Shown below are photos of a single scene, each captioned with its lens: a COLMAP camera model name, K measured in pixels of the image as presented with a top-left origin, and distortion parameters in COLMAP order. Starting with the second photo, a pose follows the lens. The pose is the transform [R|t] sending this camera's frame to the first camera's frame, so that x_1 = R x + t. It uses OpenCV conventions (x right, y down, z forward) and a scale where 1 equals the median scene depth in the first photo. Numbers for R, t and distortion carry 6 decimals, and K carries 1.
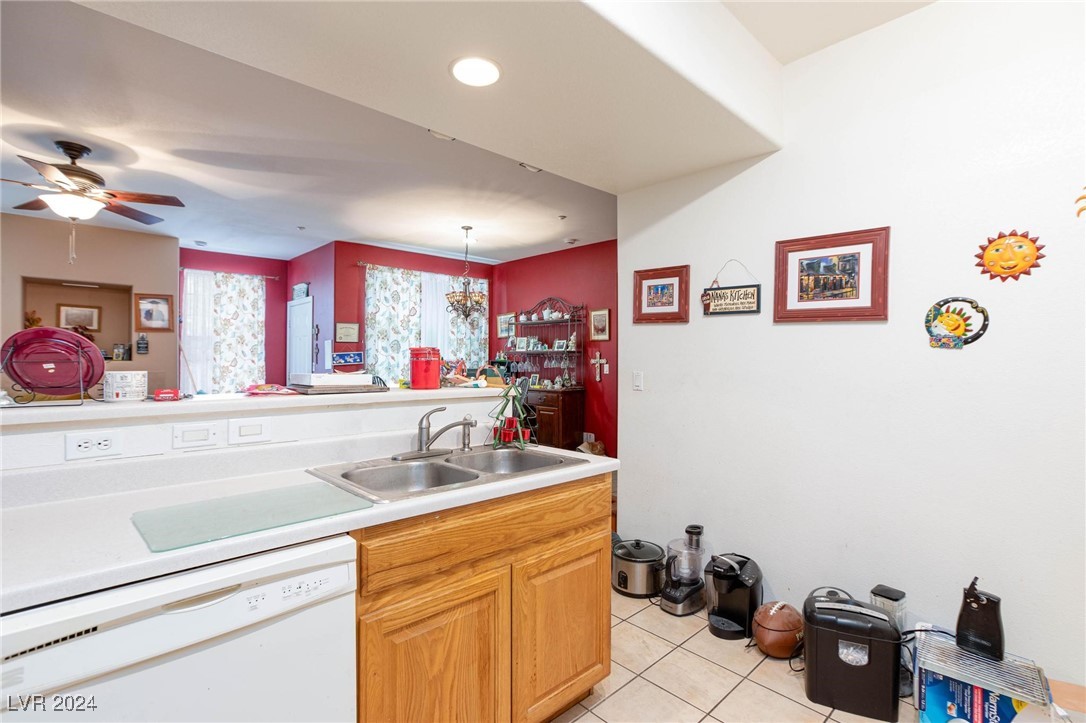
lens RADIAL K [[495.0, 0, 514.8], [0, 495.0, 355.0], [0, 0, 1]] dist [-0.015418, 0.006050]
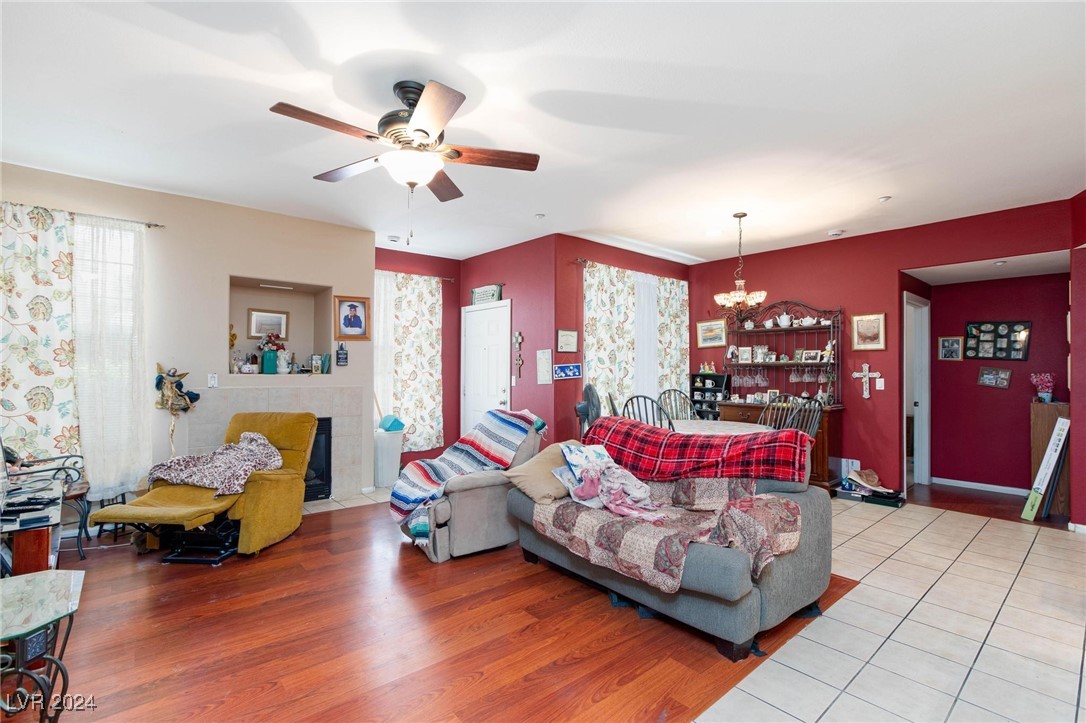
lens RADIAL K [[495.0, 0, 521.4], [0, 495.0, 363.7], [0, 0, 1]] dist [-0.015418, 0.006050]
pose [[0.999293, 0.000609, -0.037581, -0.366986], [-0.000789, 0.999988, -0.004780, -0.001854], [0.037578, 0.004806, 0.999282, 0.131455]]
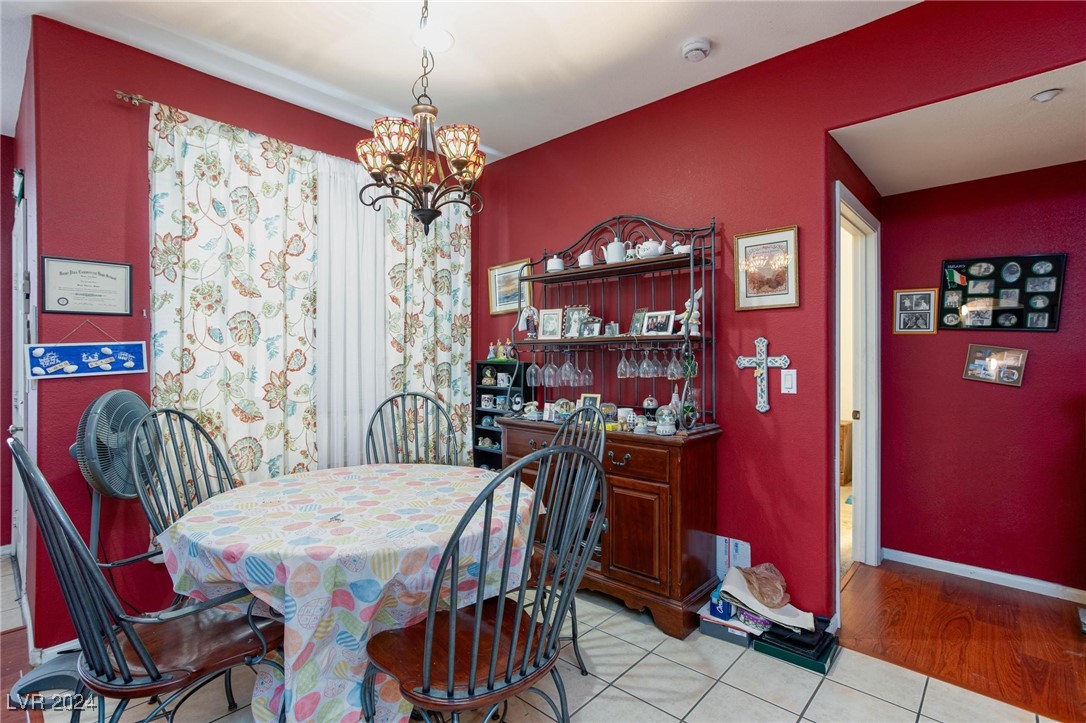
lens RADIAL K [[527.3, 0, 522.8], [0, 527.3, 354.0], [0, 0, 1]] dist [-0.019954, 0.004089]
pose [[0.996465, -0.005773, 0.083814, -0.054322], [0.005663, 0.999983, 0.001551, 0.004460], [-0.083822, -0.001070, 0.996480, 0.565349]]
